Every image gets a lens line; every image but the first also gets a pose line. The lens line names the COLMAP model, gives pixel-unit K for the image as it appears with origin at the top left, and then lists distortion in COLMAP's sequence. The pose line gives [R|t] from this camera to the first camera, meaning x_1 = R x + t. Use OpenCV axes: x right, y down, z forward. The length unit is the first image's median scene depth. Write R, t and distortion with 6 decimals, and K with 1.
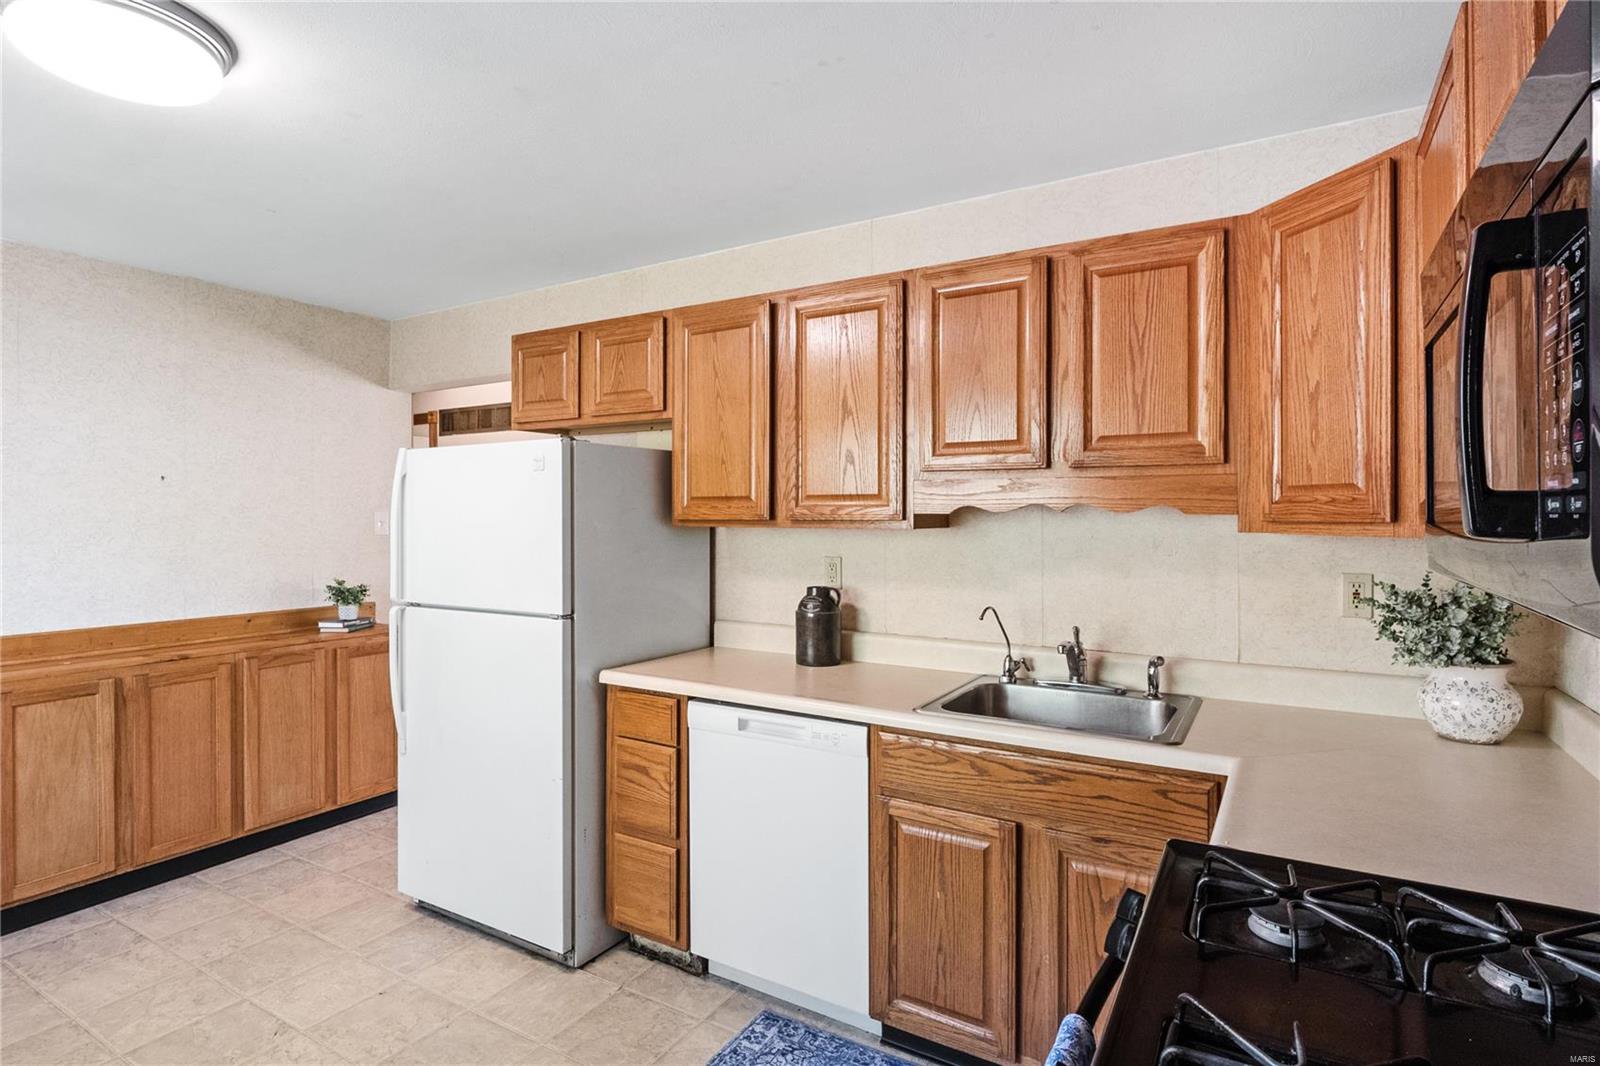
lens RADIAL K [[820.8, 0, 808.9], [0, 820.8, 528.5], [0, 0, 1]] dist [0.009594, -0.000296]
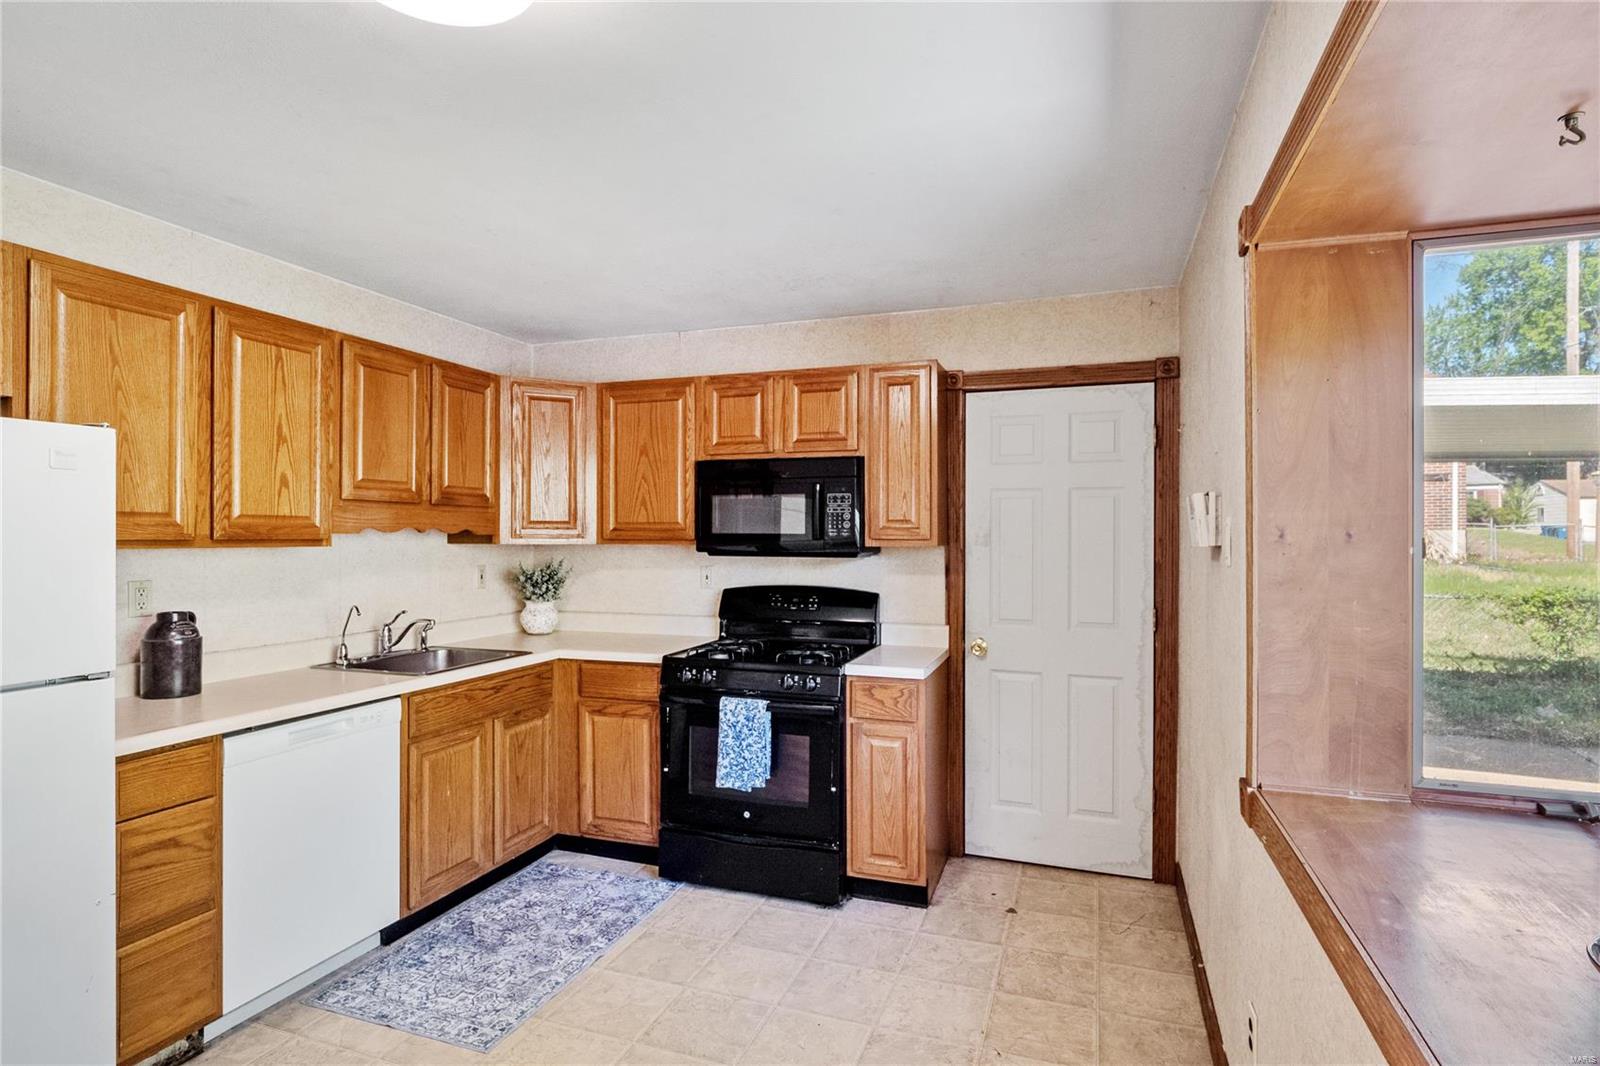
lens RADIAL K [[820.8, 0, 808.9], [0, 820.8, 528.5], [0, 0, 1]] dist [0.009594, -0.000296]
pose [[-0.199278, 0.001374, 0.979942, -1.184238], [0.001824, 0.999998, -0.001031, -0.021885], [-0.979941, 0.001582, -0.199280, 0.552537]]
